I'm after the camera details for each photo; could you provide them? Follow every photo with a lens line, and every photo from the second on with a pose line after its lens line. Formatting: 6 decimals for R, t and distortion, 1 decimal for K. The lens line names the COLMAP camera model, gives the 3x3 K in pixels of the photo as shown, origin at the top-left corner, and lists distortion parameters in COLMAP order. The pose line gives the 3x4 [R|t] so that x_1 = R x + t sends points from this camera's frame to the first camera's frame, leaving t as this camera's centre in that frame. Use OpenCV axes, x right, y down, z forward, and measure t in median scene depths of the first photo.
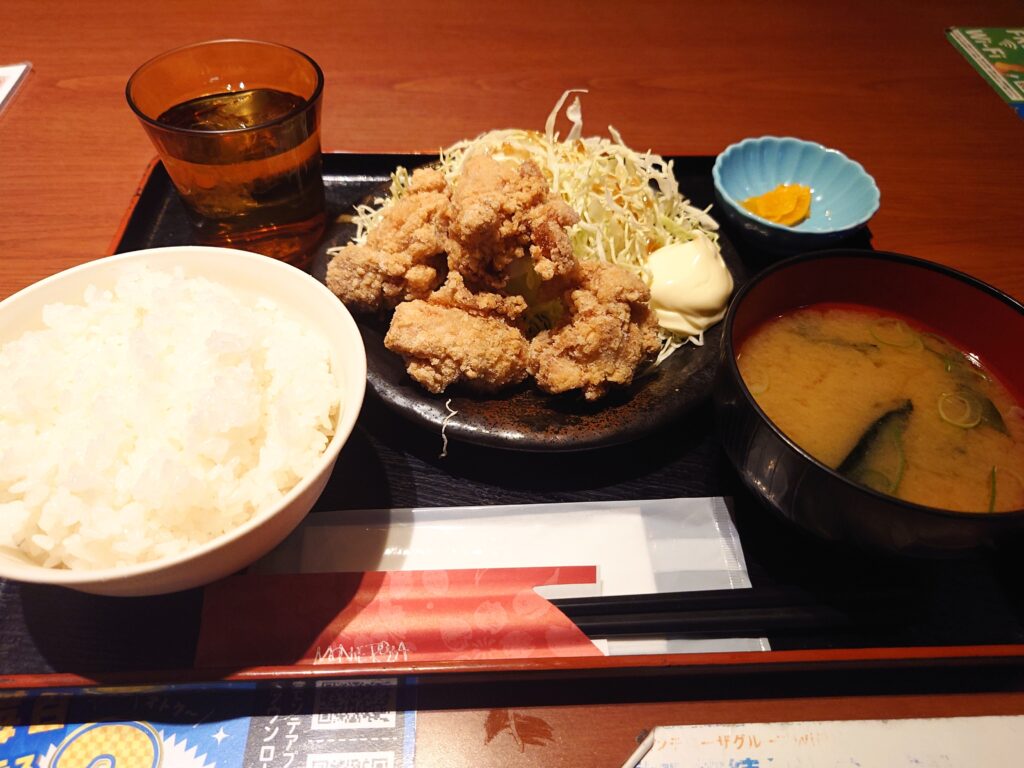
lens RADIAL K [[714.8, 0, 512.0], [0, 714.8, 384.0], [0, 0, 1]] dist [-0.025751, -0.000728]
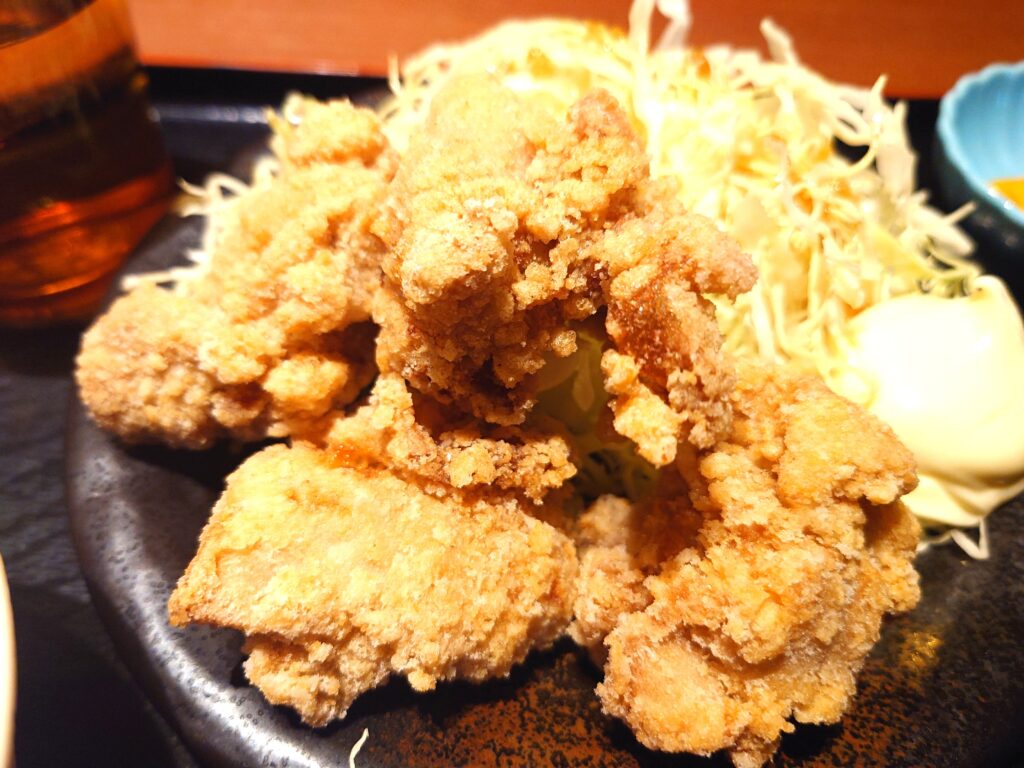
lens RADIAL K [[803.4, 0, 512.0], [0, 803.4, 384.0], [0, 0, 1]] dist [-0.007229, -0.001038]
pose [[0.999160, 0.040237, -0.007733, -0.012775], [-0.039876, 0.998309, 0.042294, -0.177784], [0.009421, -0.041950, 0.999075, 0.576827]]
